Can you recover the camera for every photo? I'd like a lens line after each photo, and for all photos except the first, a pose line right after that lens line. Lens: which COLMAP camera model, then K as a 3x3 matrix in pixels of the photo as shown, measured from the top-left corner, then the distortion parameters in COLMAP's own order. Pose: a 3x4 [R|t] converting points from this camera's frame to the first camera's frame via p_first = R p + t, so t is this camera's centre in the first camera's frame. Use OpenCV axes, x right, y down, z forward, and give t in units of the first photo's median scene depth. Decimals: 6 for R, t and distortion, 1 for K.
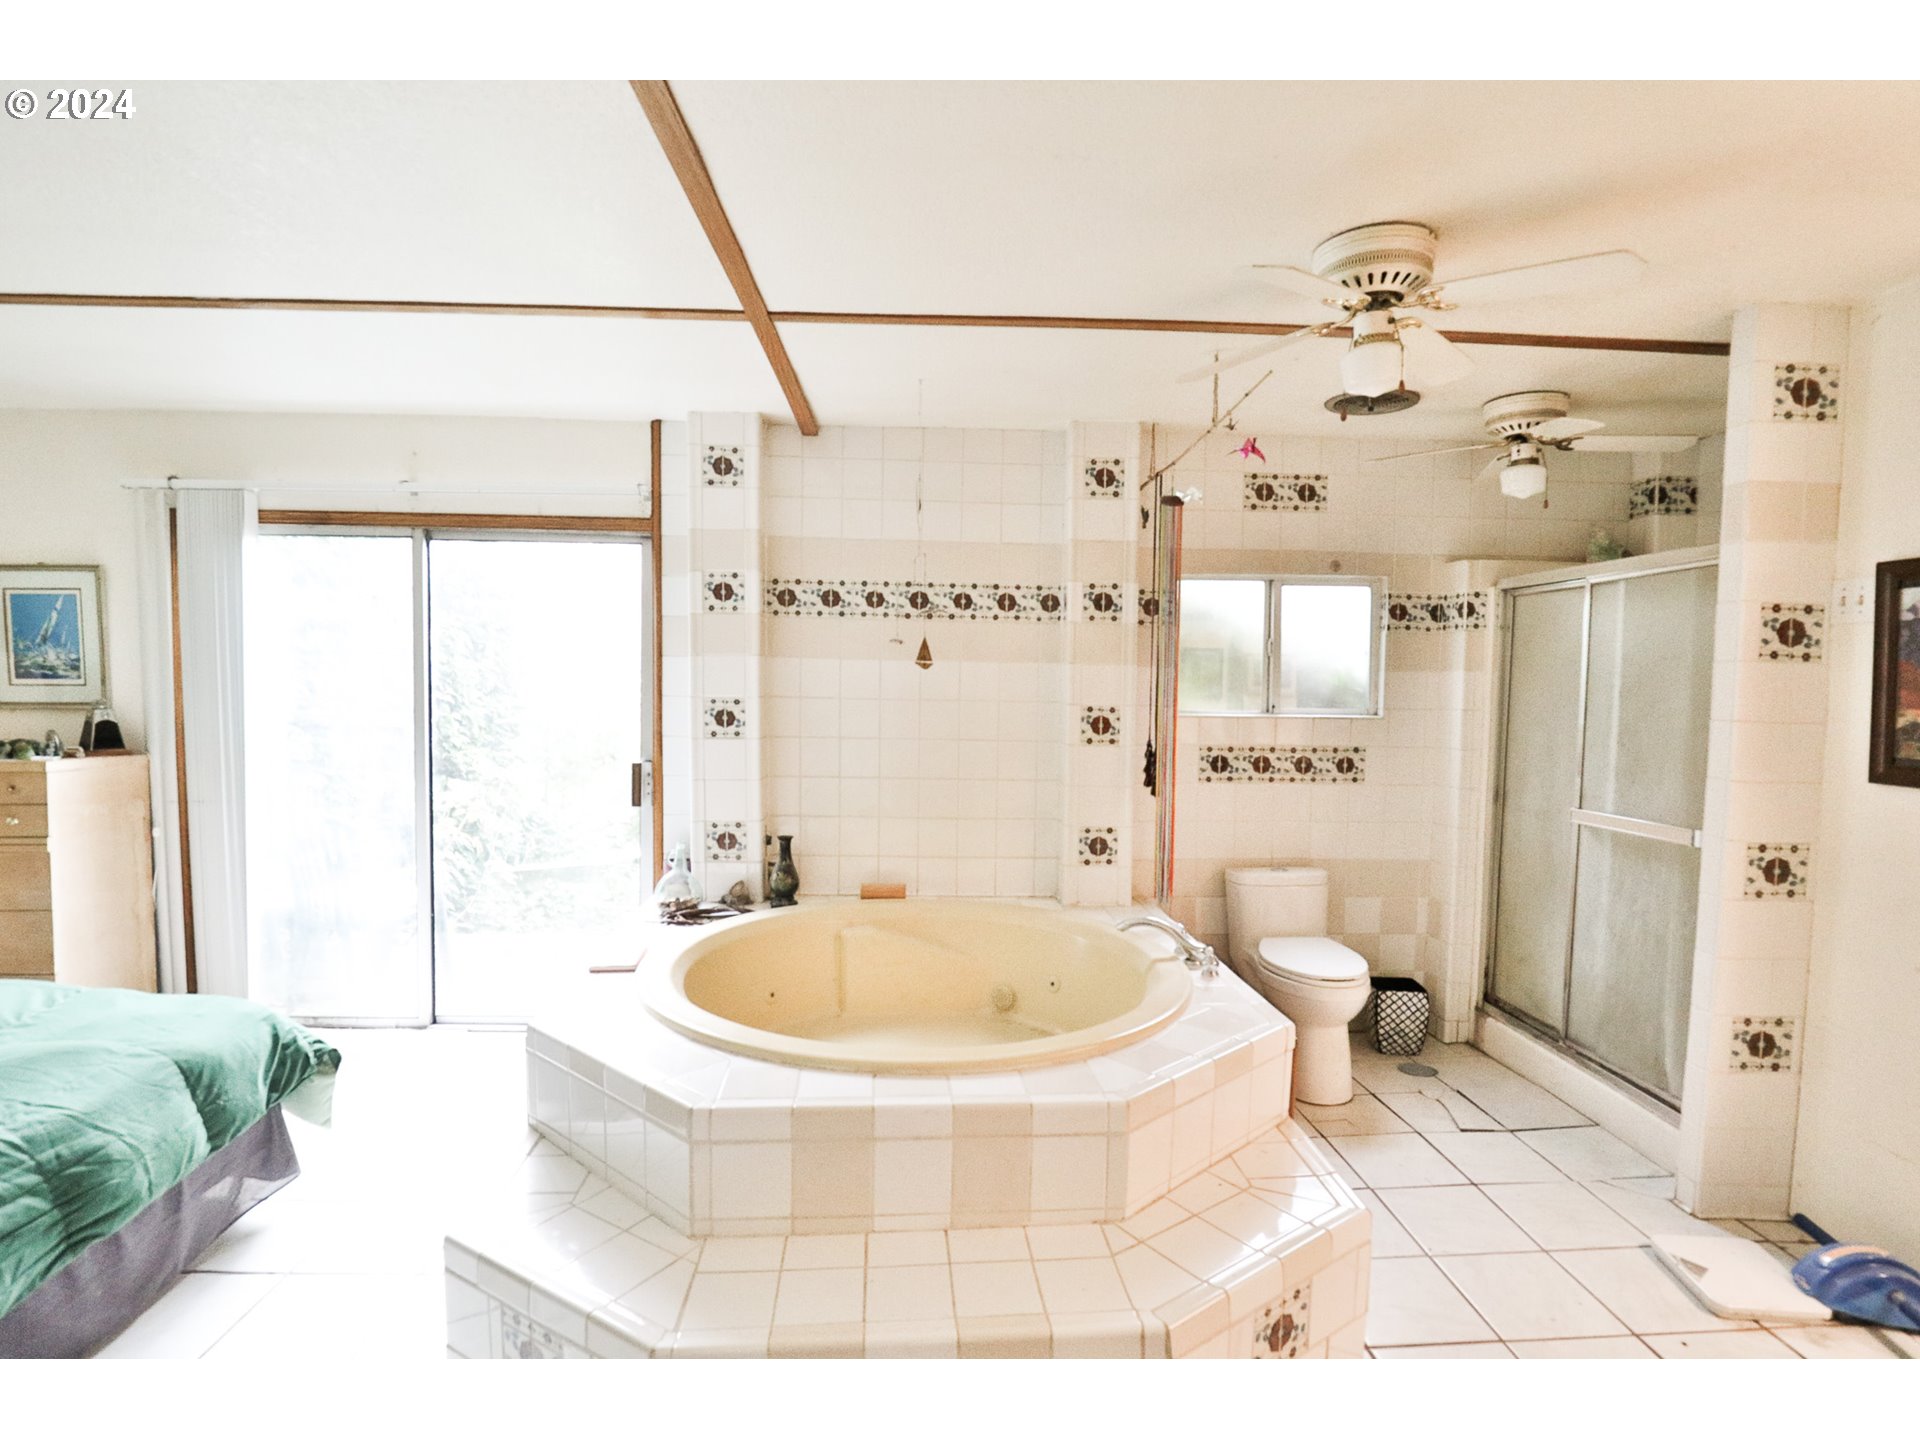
lens RADIAL K [[929.2, 0, 959.1], [0, 929.2, 726.4], [0, 0, 1]] dist [-0.037630, 0.010522]
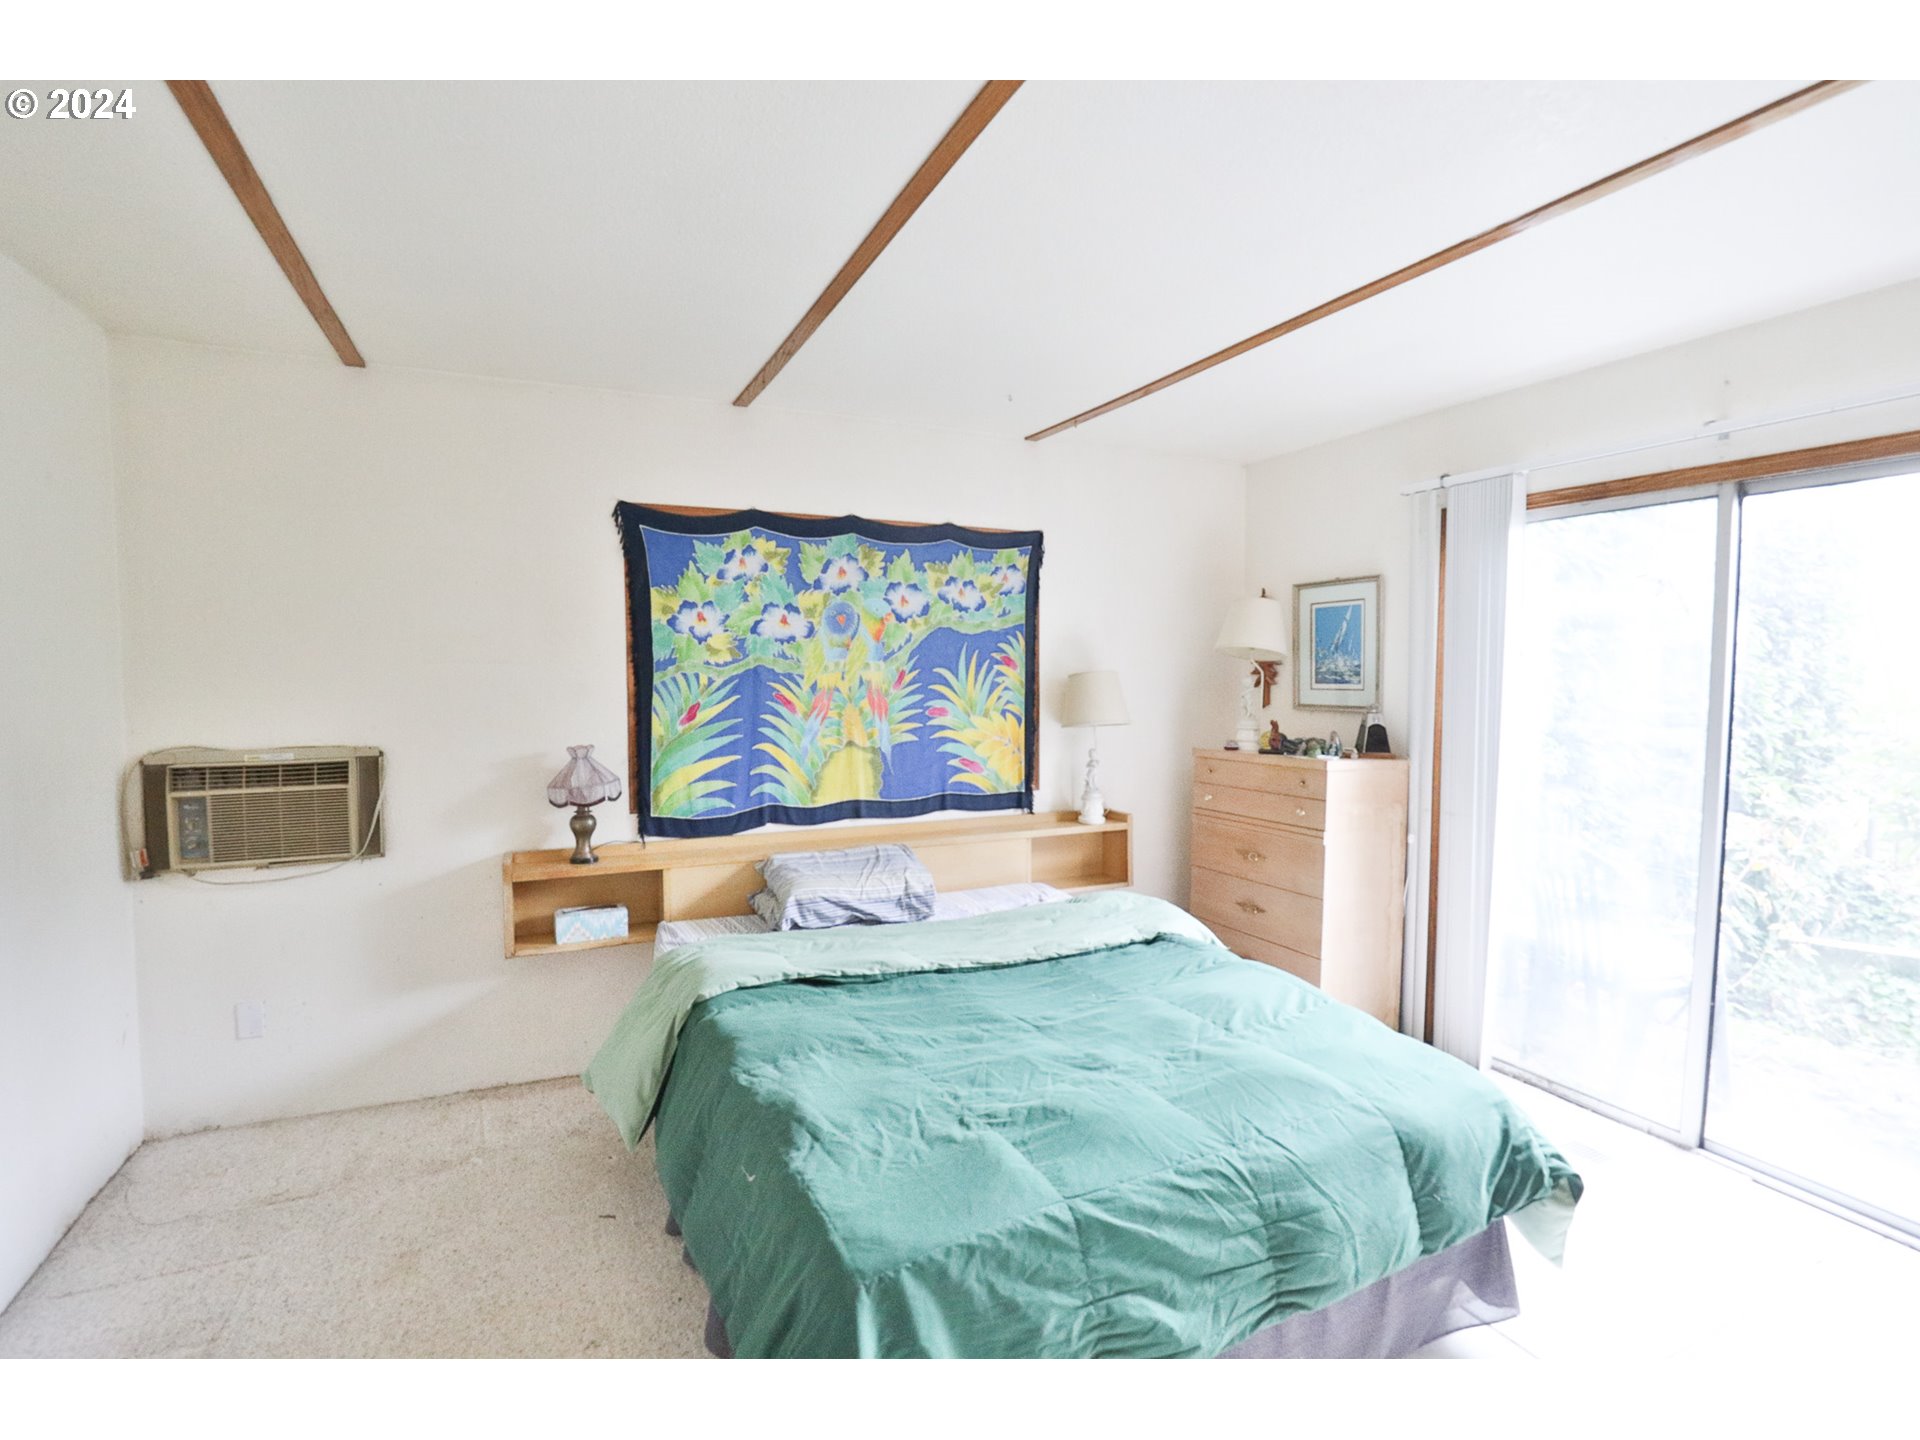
lens RADIAL K [[990.1, 0, 945.5], [0, 990.1, 722.9], [0, 0, 1]] dist [-0.027482, 0.000319]
pose [[0.380762, 0.038051, -0.923890, -0.160194], [-0.051424, 0.998478, 0.019930, -0.009320], [0.923242, 0.039921, 0.382140, 0.203967]]
